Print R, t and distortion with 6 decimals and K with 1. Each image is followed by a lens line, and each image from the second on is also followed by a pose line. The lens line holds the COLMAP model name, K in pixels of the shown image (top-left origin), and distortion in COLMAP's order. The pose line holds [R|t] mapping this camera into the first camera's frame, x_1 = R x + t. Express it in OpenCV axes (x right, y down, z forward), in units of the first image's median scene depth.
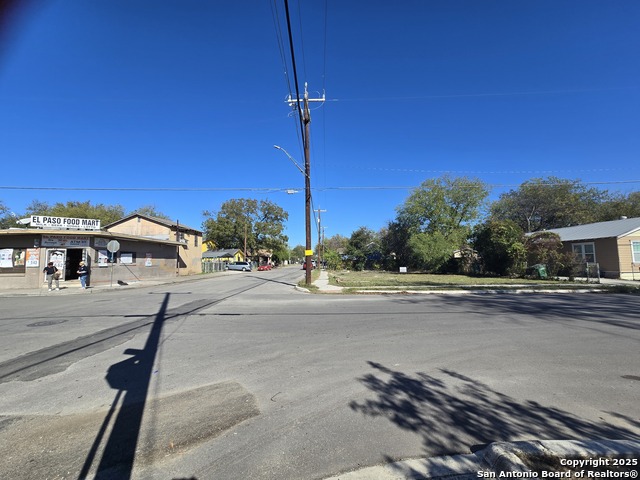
lens RADIAL K [[264.1, 0, 319.9], [0, 264.1, 239.9], [0, 0, 1]] dist [-0.002987, 0.000716]
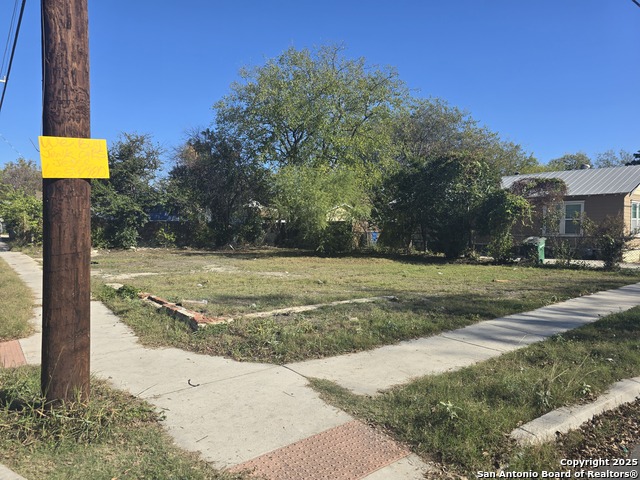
lens RADIAL K [[429.4, 0, 322.9], [0, 429.4, 243.4], [0, 0, 1]] dist [0.042489, -0.013223]
pose [[0.770076, -0.009602, 0.637880, -0.058398], [-0.068474, 0.992866, 0.097611, 0.050049], [-0.634267, -0.118846, 0.763925, 0.614639]]
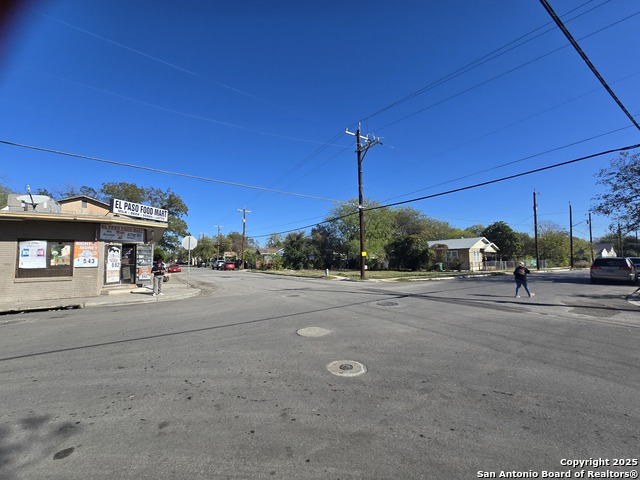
lens RADIAL K [[264.1, 0, 322.7], [0, 264.1, 238.9], [0, 0, 1]] dist [-0.002987, 0.000716]
pose [[0.823567, 0.048664, 0.565128, -0.765911], [-0.043882, 0.998793, -0.022059, 0.009657], [-0.565520, -0.006632, 0.824708, 0.025595]]
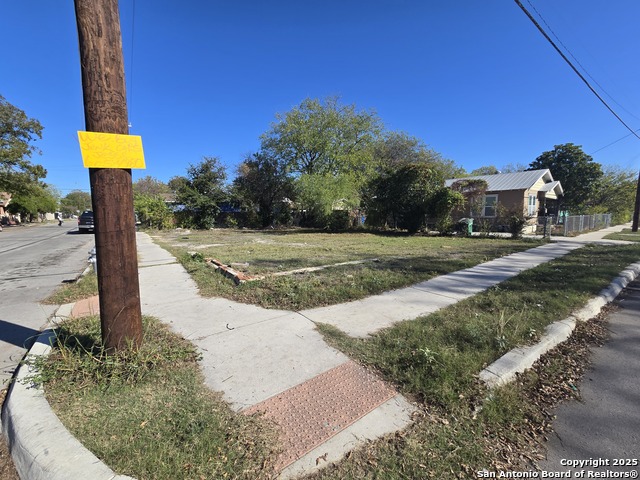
lens RADIAL K [[264.1, 0, 321.6], [0, 264.1, 240.8], [0, 0, 1]] dist [-0.002987, 0.000716]
pose [[0.790001, -0.057031, 0.610447, -0.034004], [-0.052320, 0.985761, 0.159804, 0.054882], [-0.610869, -0.158184, 0.775769, 0.639589]]
